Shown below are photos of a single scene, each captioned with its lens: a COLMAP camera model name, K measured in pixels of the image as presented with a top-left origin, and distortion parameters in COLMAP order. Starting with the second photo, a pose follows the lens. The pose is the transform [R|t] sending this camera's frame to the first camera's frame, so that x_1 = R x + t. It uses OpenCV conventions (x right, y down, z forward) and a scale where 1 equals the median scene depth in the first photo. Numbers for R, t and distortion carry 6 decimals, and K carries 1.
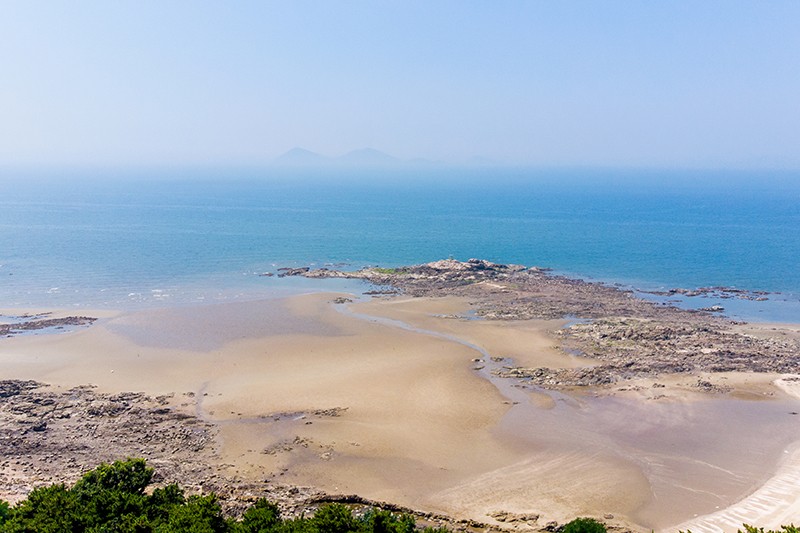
lens RADIAL K [[708.4, 0, 395.1], [0, 708.4, 258.8], [0, 0, 1]] dist [0.018557, -0.009613]
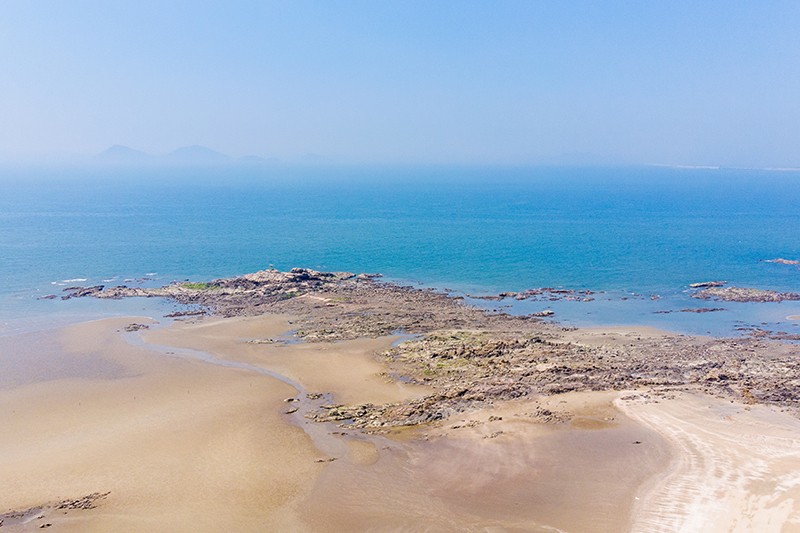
lens RADIAL K [[708.4, 0, 399.1], [0, 708.4, 271.3], [0, 0, 1]] dist [0.018557, -0.009613]
pose [[0.972123, -0.042298, 0.230625, 0.048131], [0.037554, 0.998984, 0.024923, -0.021953], [-0.231445, -0.015567, 0.972723, 0.139662]]
